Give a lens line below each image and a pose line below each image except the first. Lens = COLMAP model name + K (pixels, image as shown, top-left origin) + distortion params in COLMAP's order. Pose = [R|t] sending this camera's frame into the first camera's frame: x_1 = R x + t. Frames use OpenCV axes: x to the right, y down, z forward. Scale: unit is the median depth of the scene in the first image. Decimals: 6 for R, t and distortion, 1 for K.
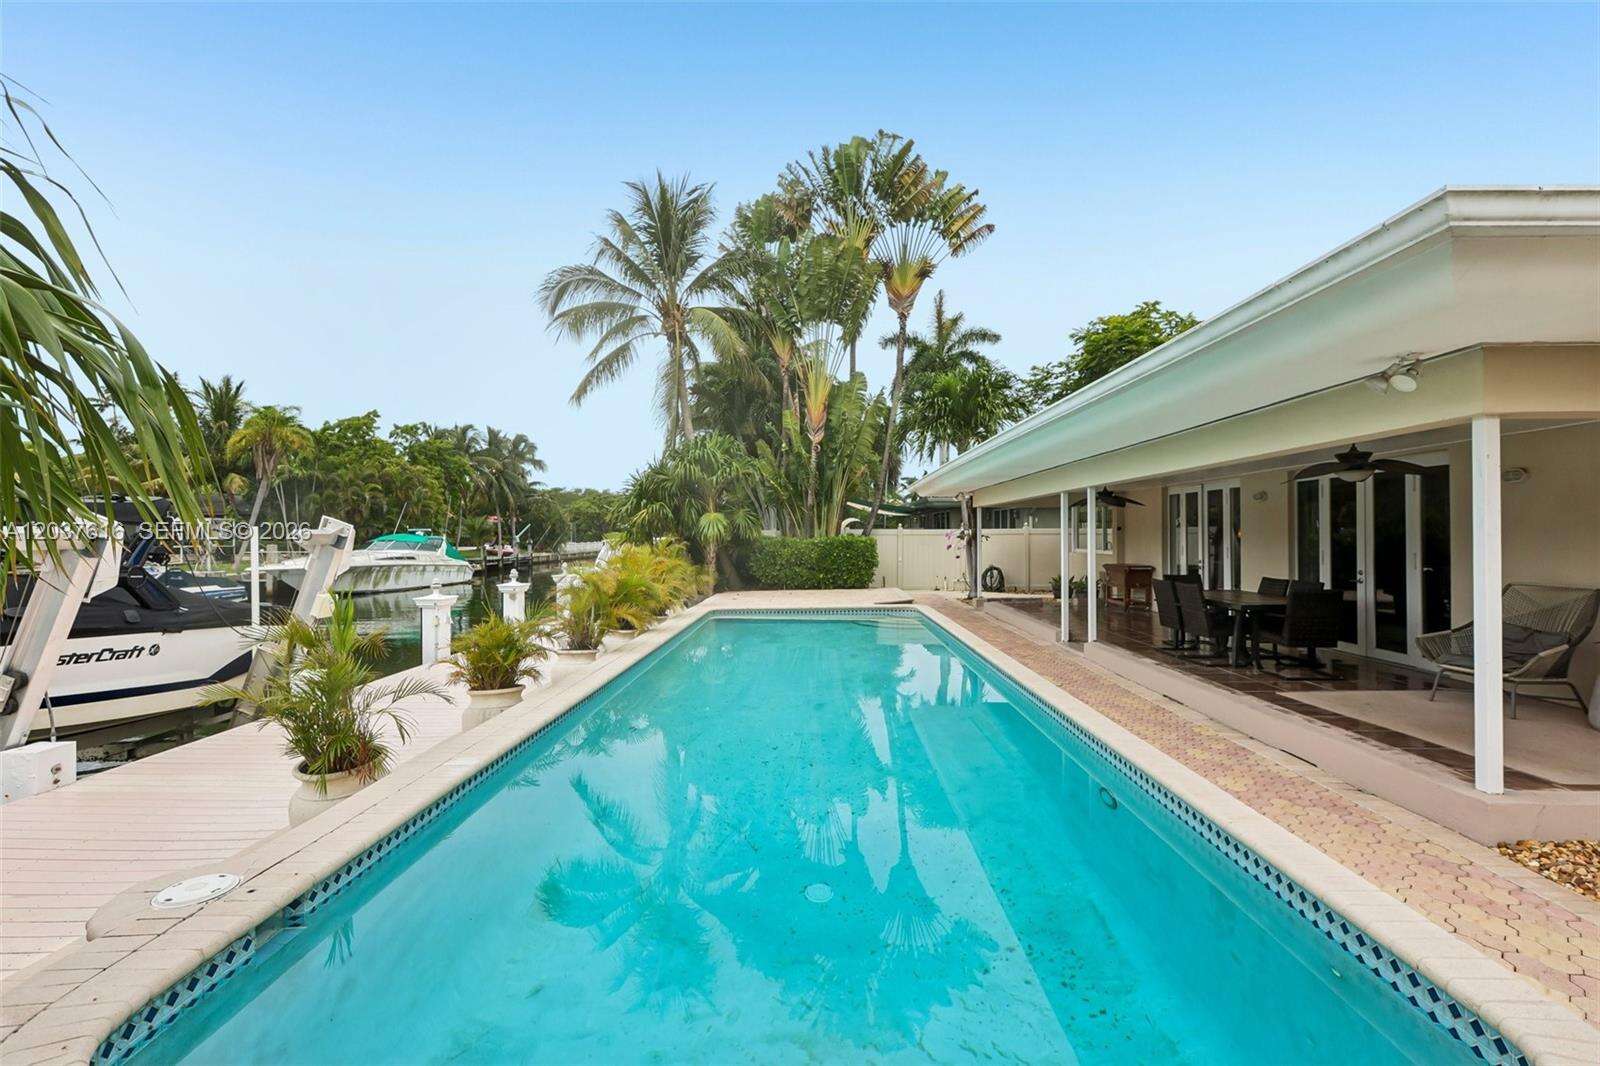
lens RADIAL K [[714.1, 0, 800.7], [0, 714.1, 528.3], [0, 0, 1]] dist [0.001035, 0.000831]
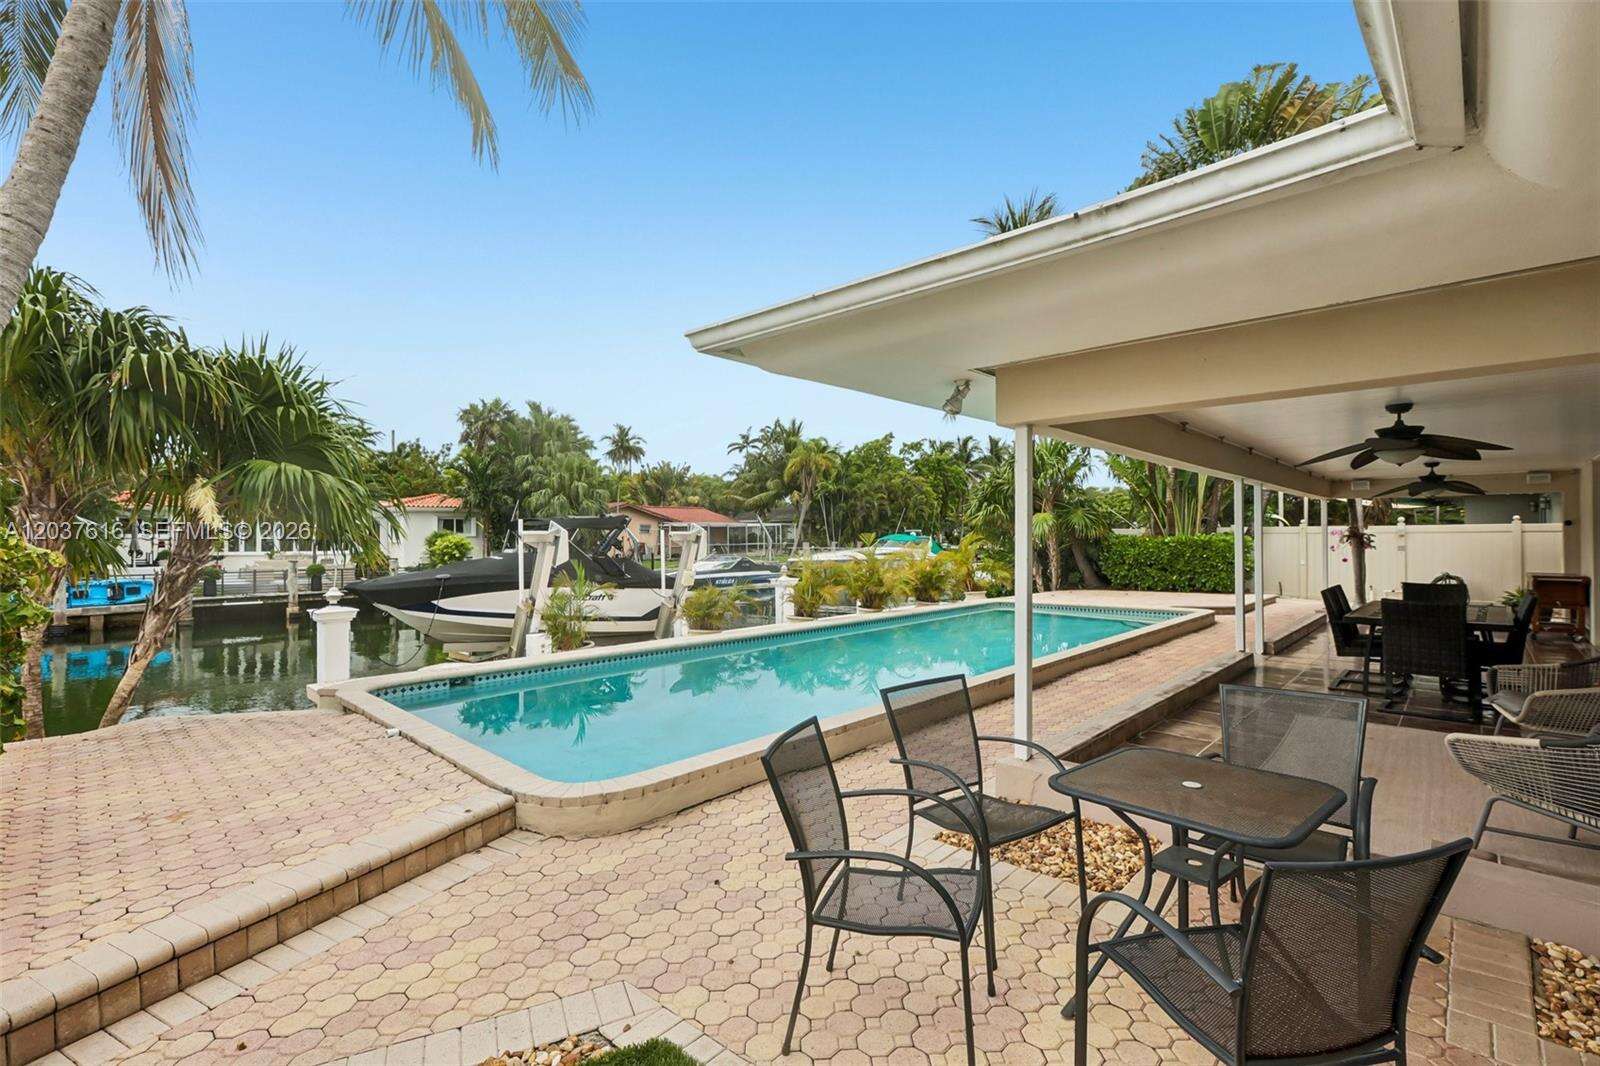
lens RADIAL K [[717.1, 0, 805.5], [0, 717.1, 533.0], [0, 0, 1]] dist [0.002194, 0.000178]
pose [[0.745725, -0.004555, -0.666239, 0.286845], [0.008809, 0.999957, 0.003023, 0.001248], [0.666196, -0.008123, 0.745733, -0.016727]]
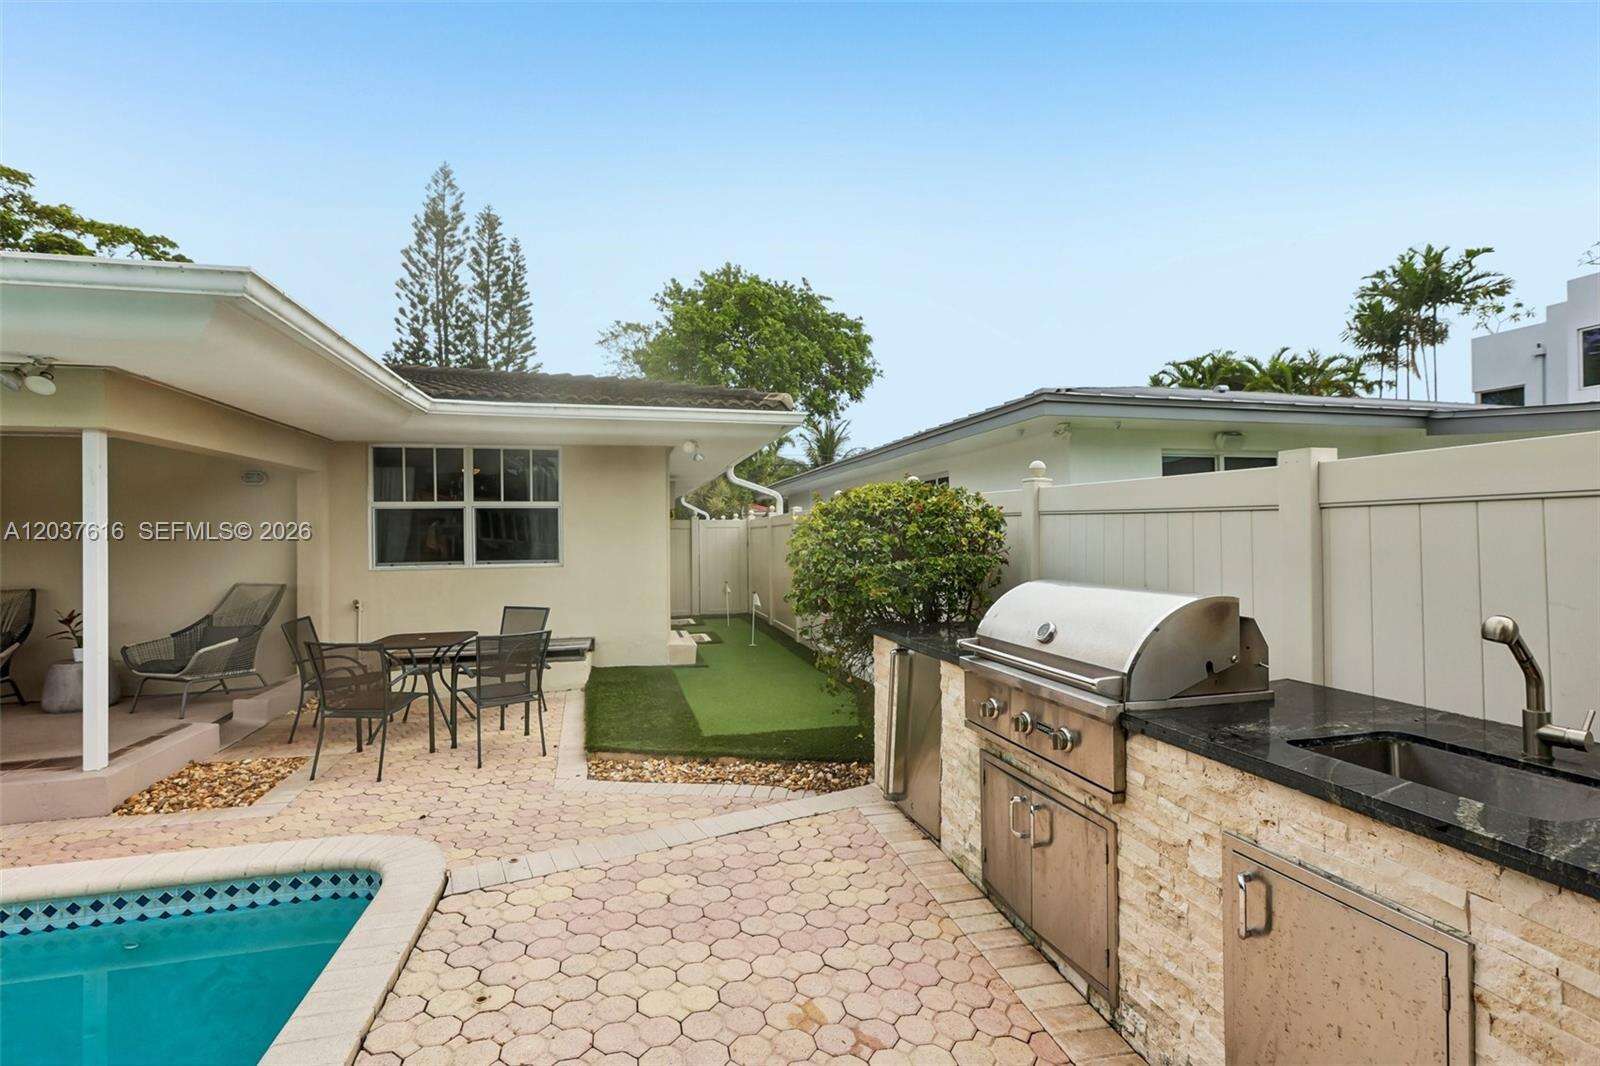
lens RADIAL K [[714.1, 0, 800.7], [0, 714.1, 528.3], [0, 0, 1]] dist [0.001035, 0.000831]
pose [[-0.273139, 0.011077, 0.961911, -0.072948], [0.002035, 0.999938, -0.010937, 0.001747], [-0.961973, -0.001030, -0.273144, 0.045523]]
